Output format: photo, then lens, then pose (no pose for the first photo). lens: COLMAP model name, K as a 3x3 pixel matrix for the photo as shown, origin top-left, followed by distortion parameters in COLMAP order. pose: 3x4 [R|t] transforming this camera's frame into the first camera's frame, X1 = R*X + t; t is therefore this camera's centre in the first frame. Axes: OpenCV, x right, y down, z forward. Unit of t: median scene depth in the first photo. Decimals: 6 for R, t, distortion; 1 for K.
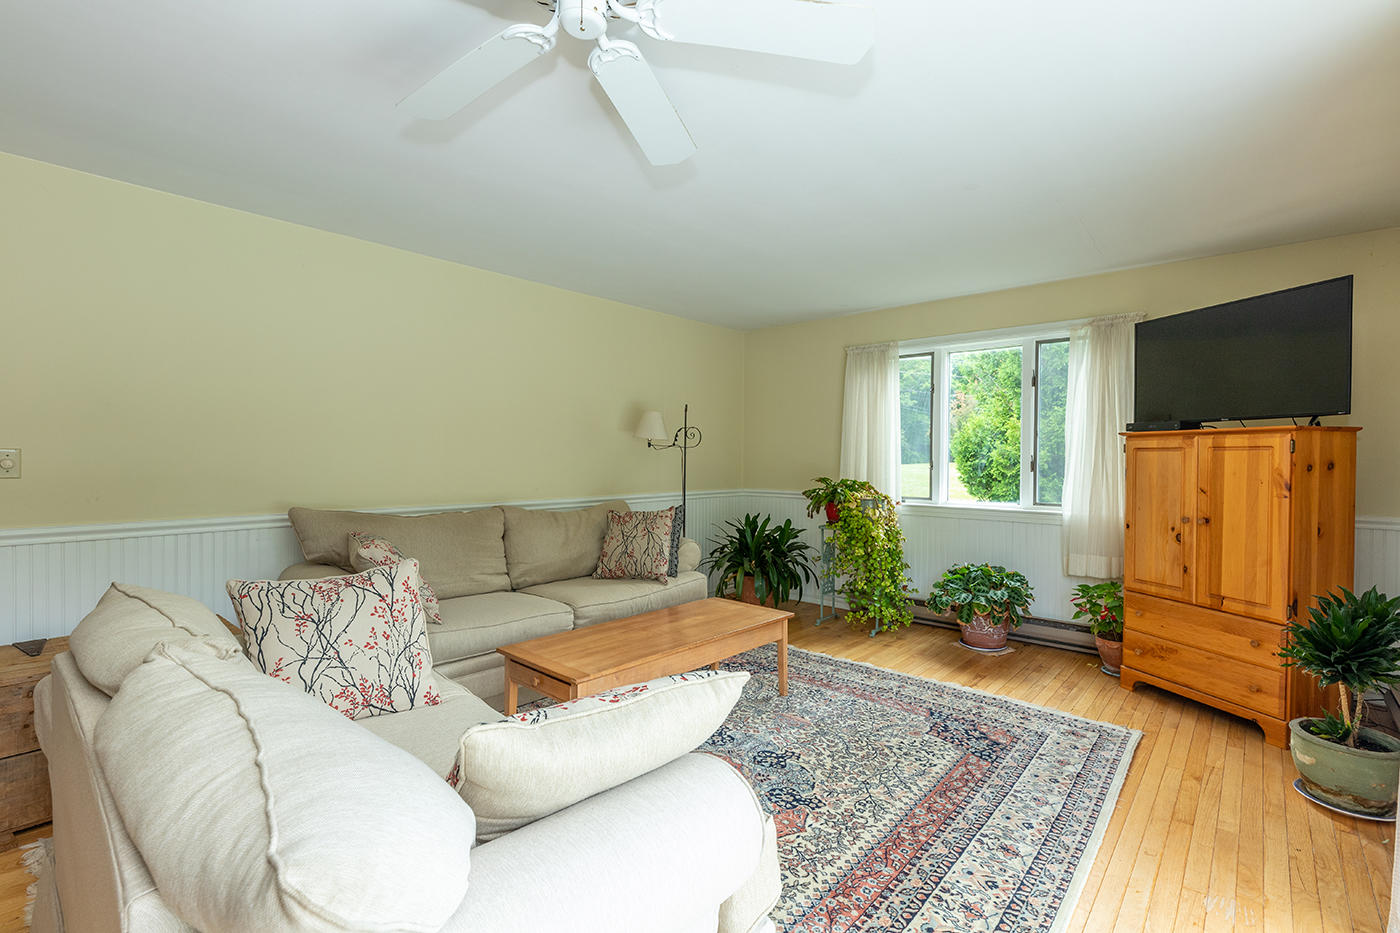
lens RADIAL K [[633.9, 0, 701.8], [0, 633.9, 463.4], [0, 0, 1]] dist [-0.000624, -0.000016]
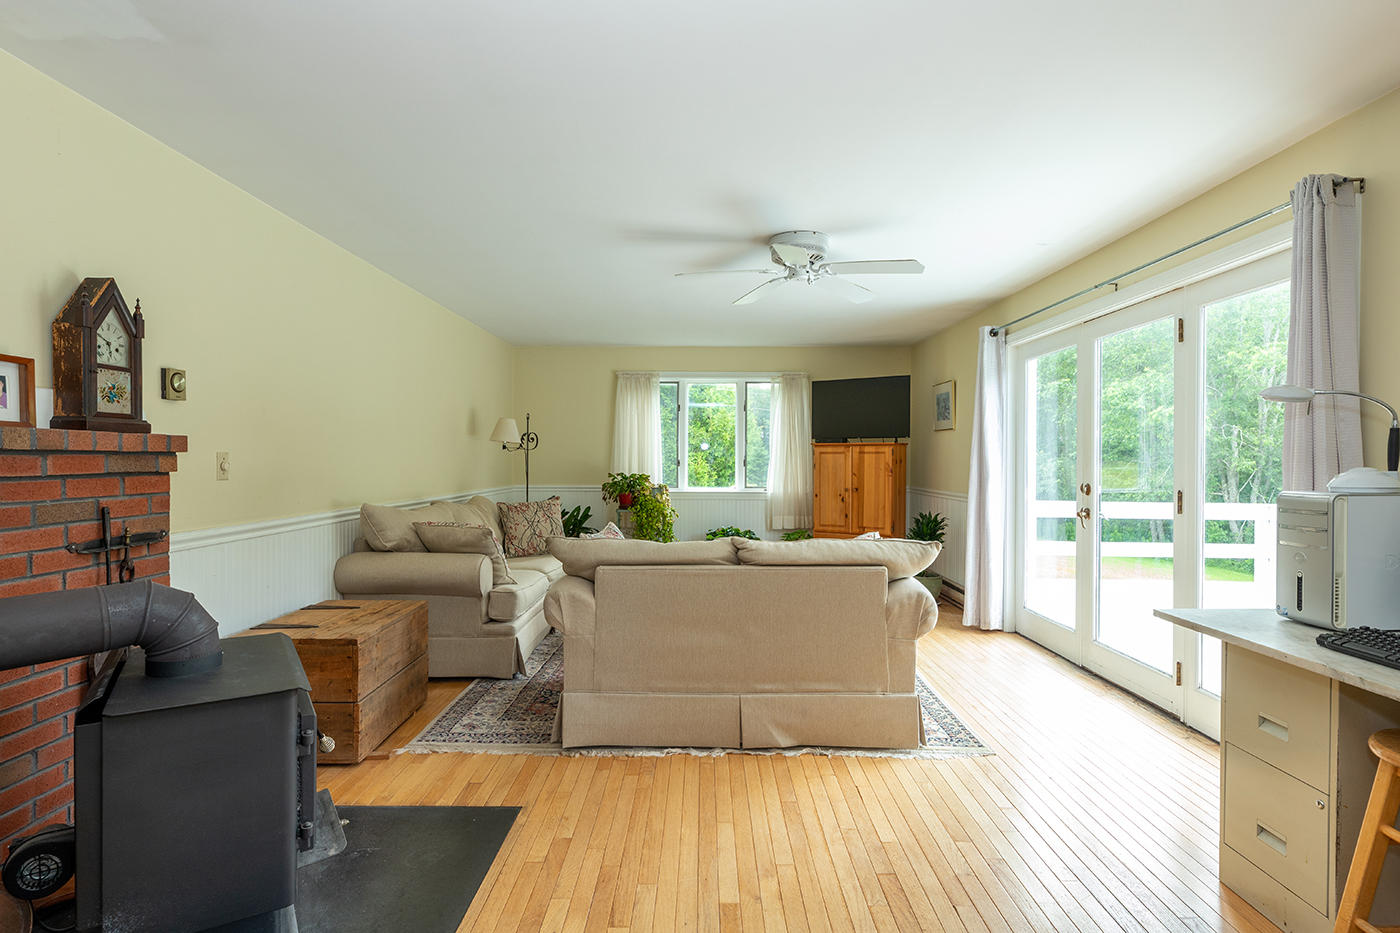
lens RADIAL K [[724.0, 0, 696.8], [0, 724.0, 465.2], [0, 0, 1]] dist [-0.000359, -0.000004]
pose [[0.752607, -0.009216, 0.658405, -0.888409], [0.006279, 0.999957, 0.006819, -0.003197], [-0.658440, -0.000998, 0.752633, -0.306286]]
